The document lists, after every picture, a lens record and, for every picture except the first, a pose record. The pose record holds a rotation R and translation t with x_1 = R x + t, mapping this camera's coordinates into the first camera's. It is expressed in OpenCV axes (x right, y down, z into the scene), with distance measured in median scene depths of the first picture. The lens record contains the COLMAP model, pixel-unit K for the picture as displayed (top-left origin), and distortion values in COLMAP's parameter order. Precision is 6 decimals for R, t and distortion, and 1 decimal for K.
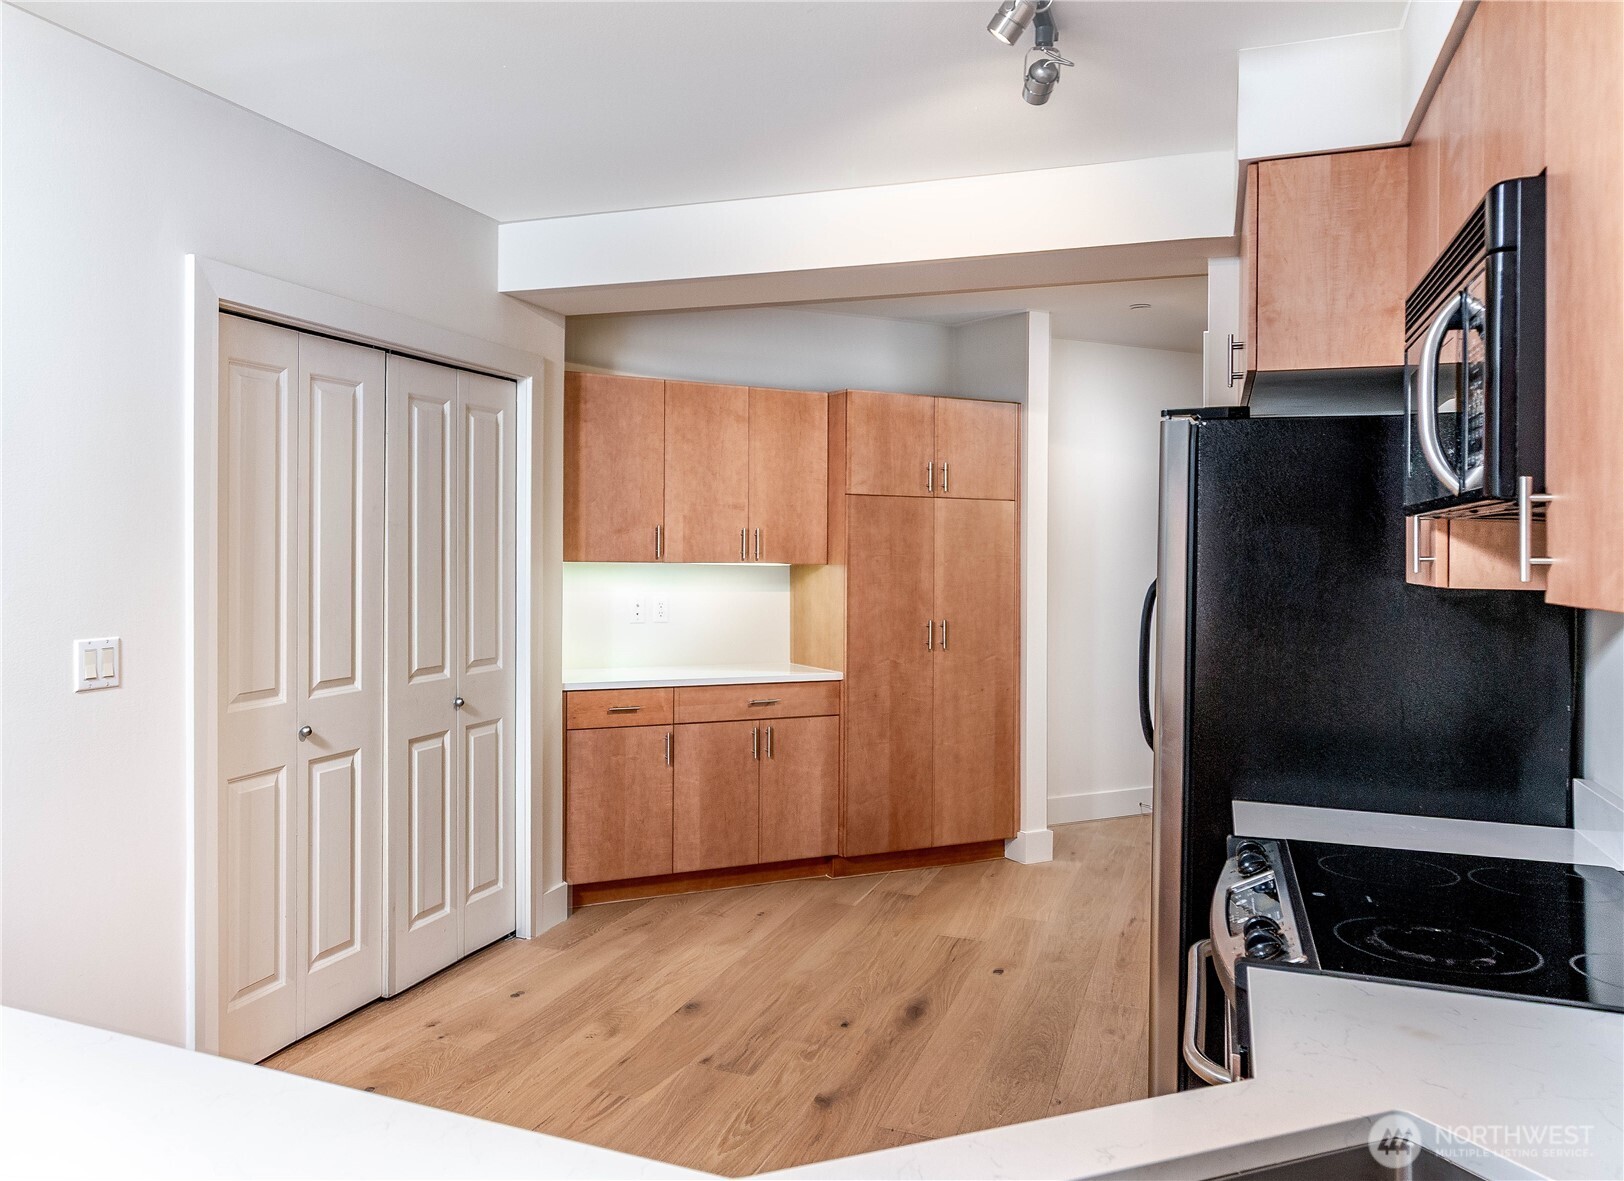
lens RADIAL K [[1293.6, 0, 810.9], [0, 1293.6, 567.8], [0, 0, 1]] dist [-0.032134, -0.000045]
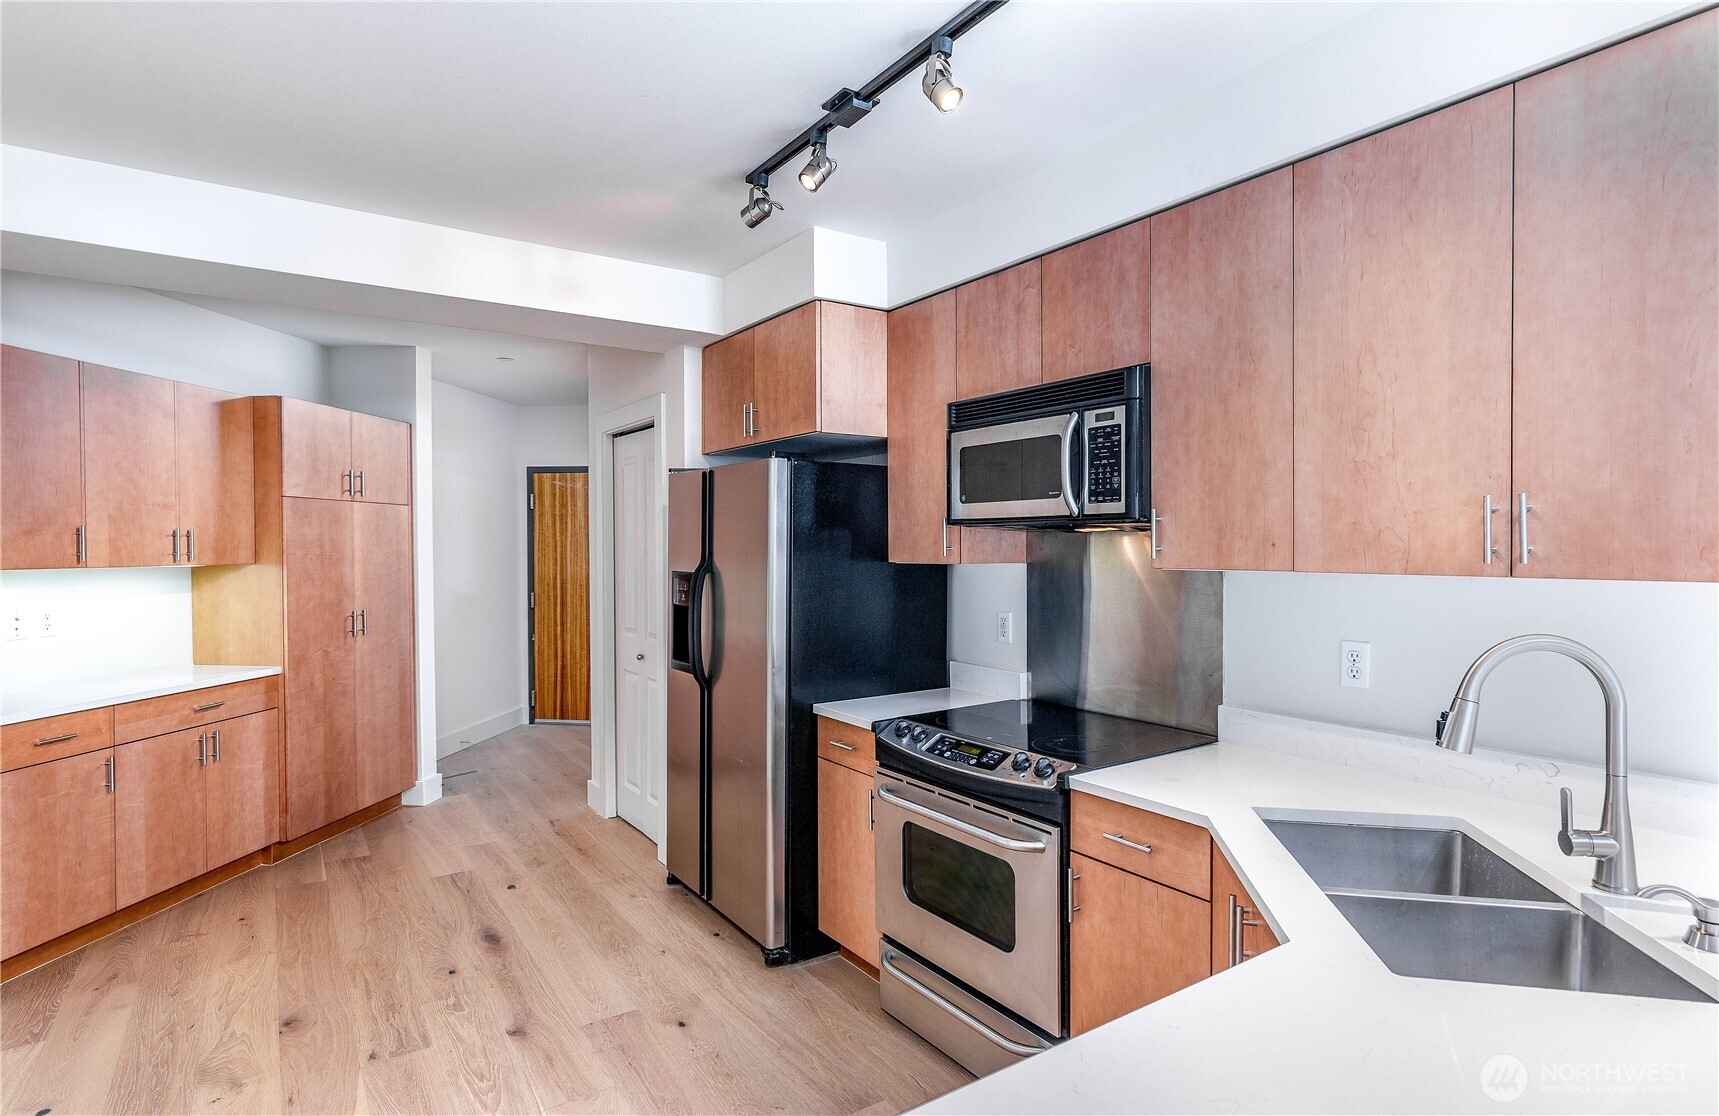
lens RADIAL K [[895.5, 0, 859.5], [0, 895.5, 558.0], [0, 0, 1]] dist [-0.001417, 0.000042]
pose [[0.536572, -0.027443, 0.843408, -0.337907], [0.022309, 0.999583, 0.018332, -0.009808], [-0.843559, 0.008979, 0.536961, 0.217598]]
